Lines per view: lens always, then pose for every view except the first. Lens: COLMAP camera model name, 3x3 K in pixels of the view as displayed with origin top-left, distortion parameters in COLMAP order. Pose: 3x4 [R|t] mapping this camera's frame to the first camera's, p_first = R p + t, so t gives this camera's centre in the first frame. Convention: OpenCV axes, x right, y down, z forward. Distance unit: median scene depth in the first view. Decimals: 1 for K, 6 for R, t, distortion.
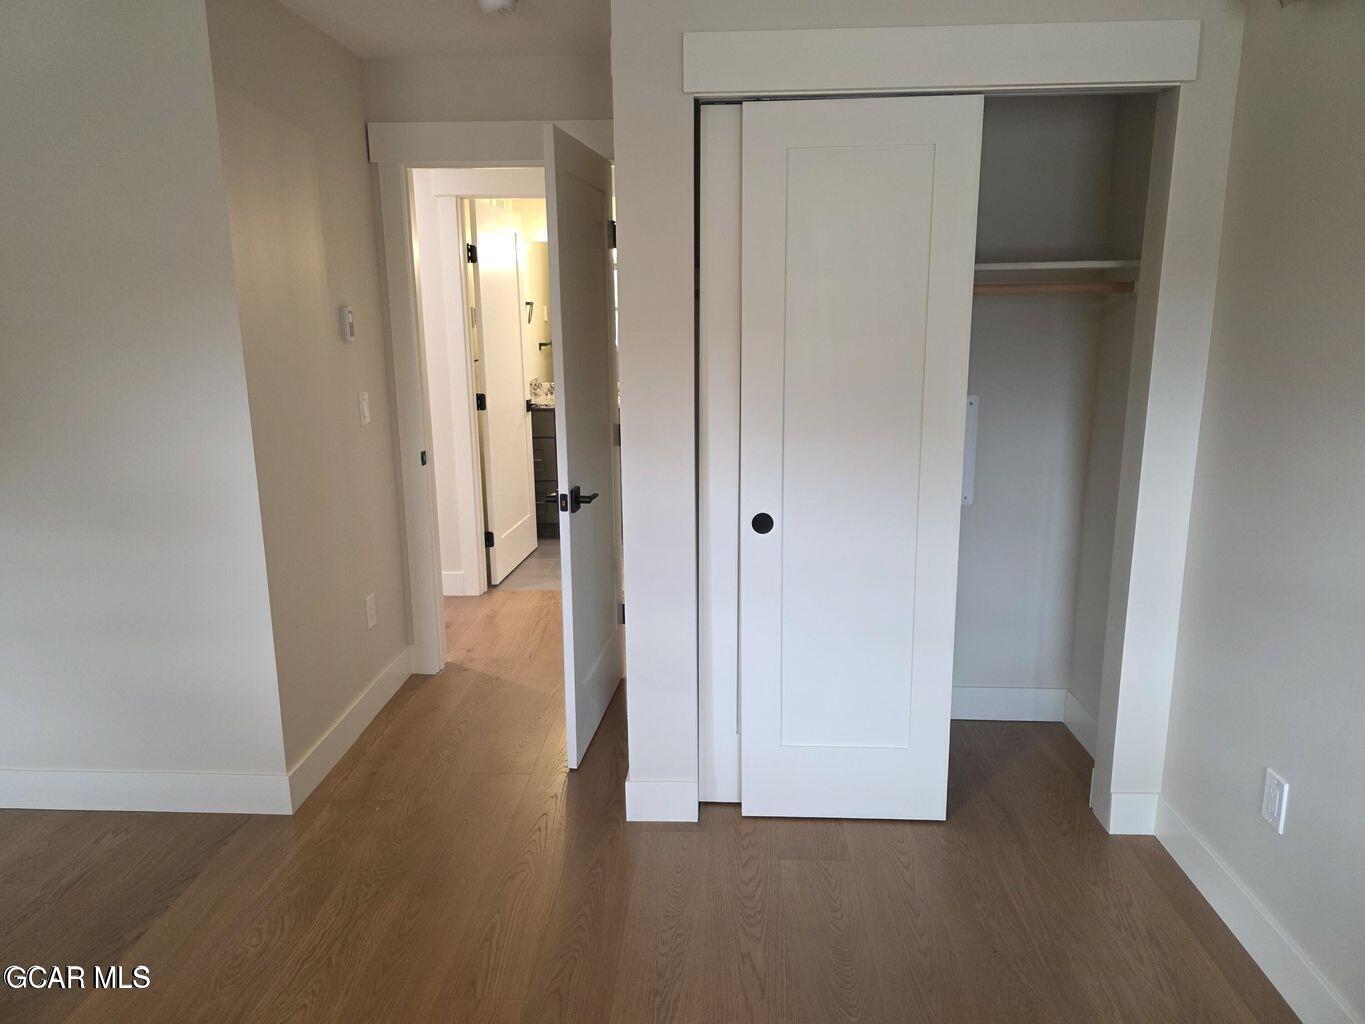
lens RADIAL K [[920.1, 0, 680.6], [0, 920.1, 510.4], [0, 0, 1]] dist [0.072099, -0.065289]
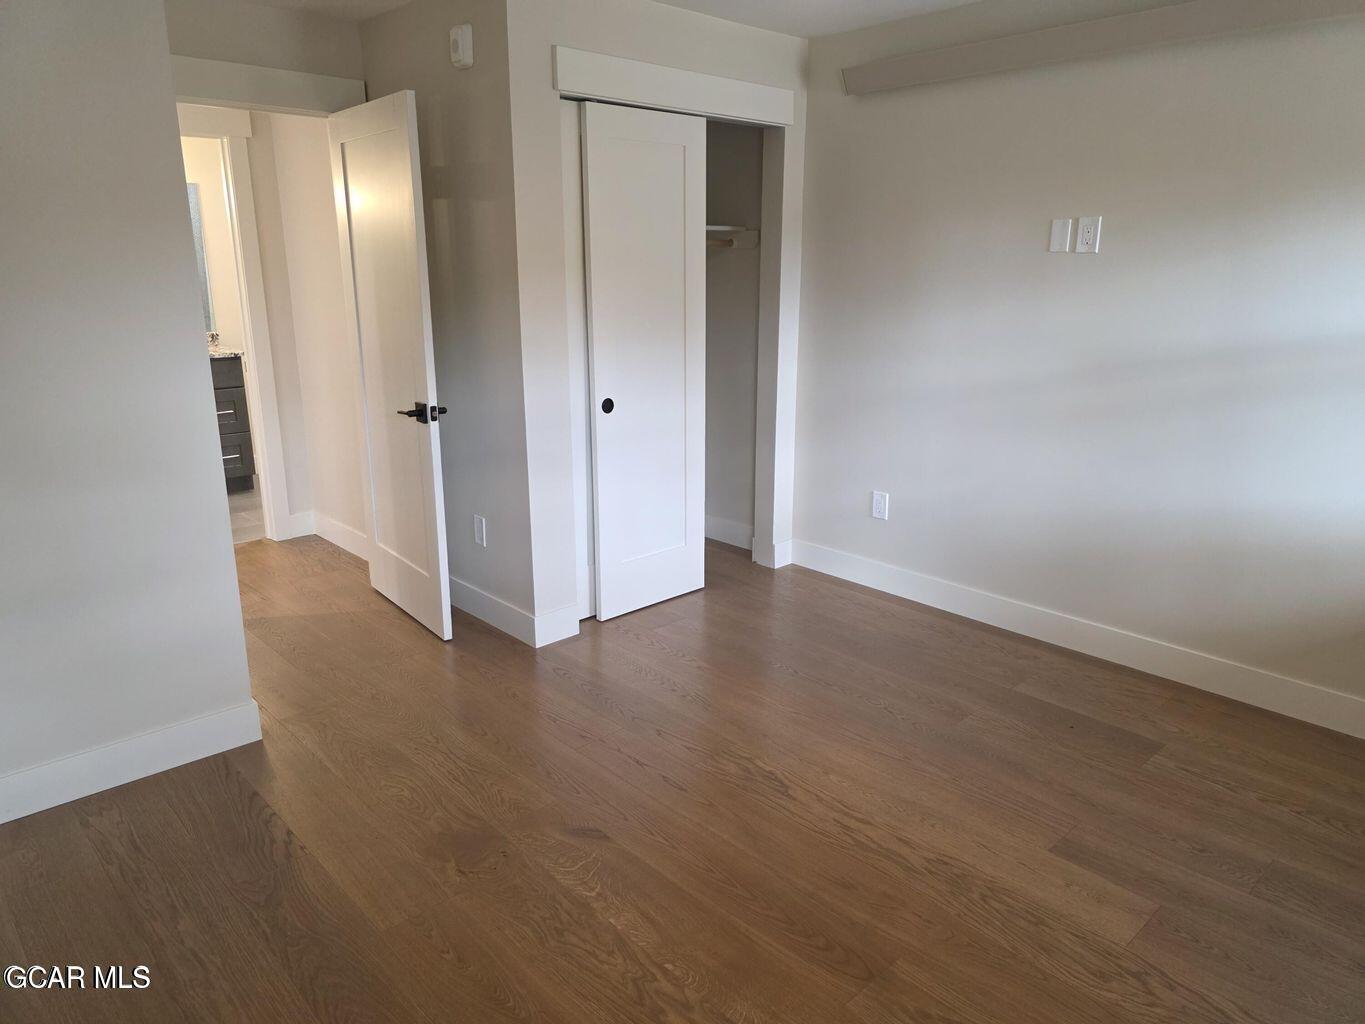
lens RADIAL K [[920.1, 0, 680.6], [0, 920.1, 510.4], [0, 0, 1]] dist [0.072099, -0.065289]
pose [[0.694322, -0.179588, 0.696897, -0.857285], [0.146225, 0.983368, 0.107726, 0.036152], [-0.704653, 0.027107, 0.709034, -0.076453]]
